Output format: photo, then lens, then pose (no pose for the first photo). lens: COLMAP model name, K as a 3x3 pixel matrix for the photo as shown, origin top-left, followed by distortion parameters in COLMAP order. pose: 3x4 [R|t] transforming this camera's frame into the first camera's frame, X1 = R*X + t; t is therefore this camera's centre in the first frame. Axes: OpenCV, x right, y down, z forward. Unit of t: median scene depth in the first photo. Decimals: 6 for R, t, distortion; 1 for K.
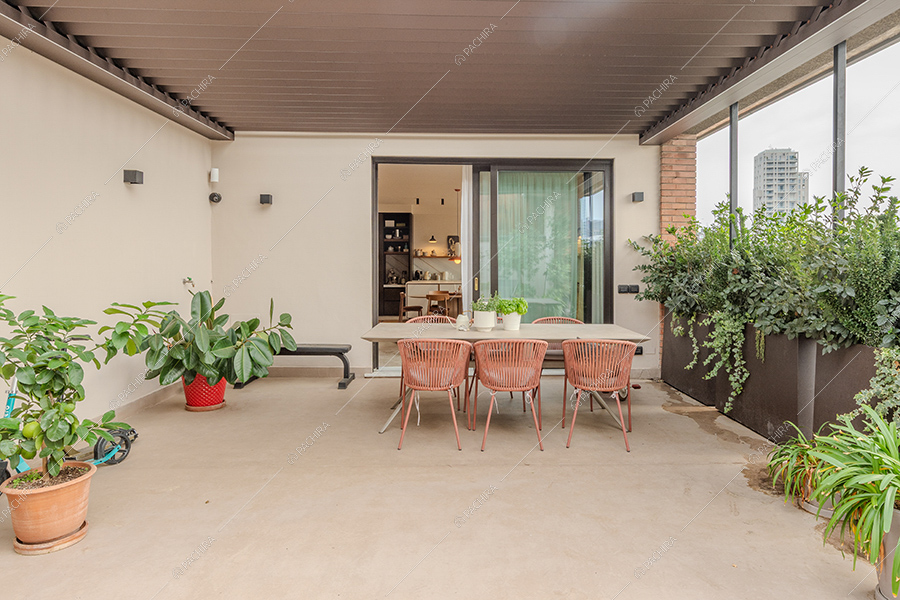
lens RADIAL K [[544.5, 0, 452.7], [0, 544.5, 265.8], [0, 0, 1]] dist [0.004095, -0.000248]
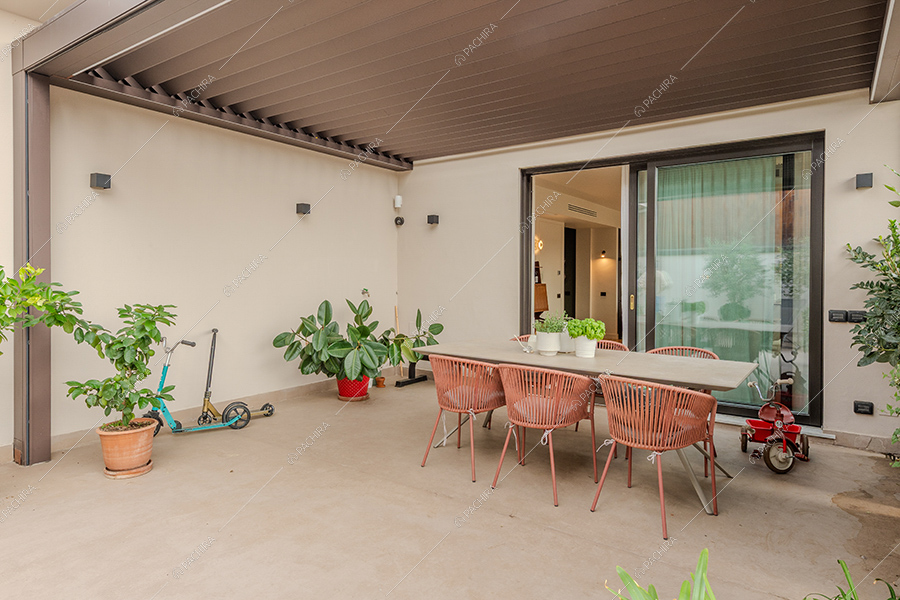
lens RADIAL K [[519.1, 0, 449.3], [0, 519.1, 281.7], [0, 0, 1]] dist [0.007300, 0.001074]
pose [[0.805849, 0.007448, -0.592074, 0.310013], [-0.007885, 0.999967, 0.001846, 0.001680], [0.592069, 0.003181, 0.805881, 0.172797]]
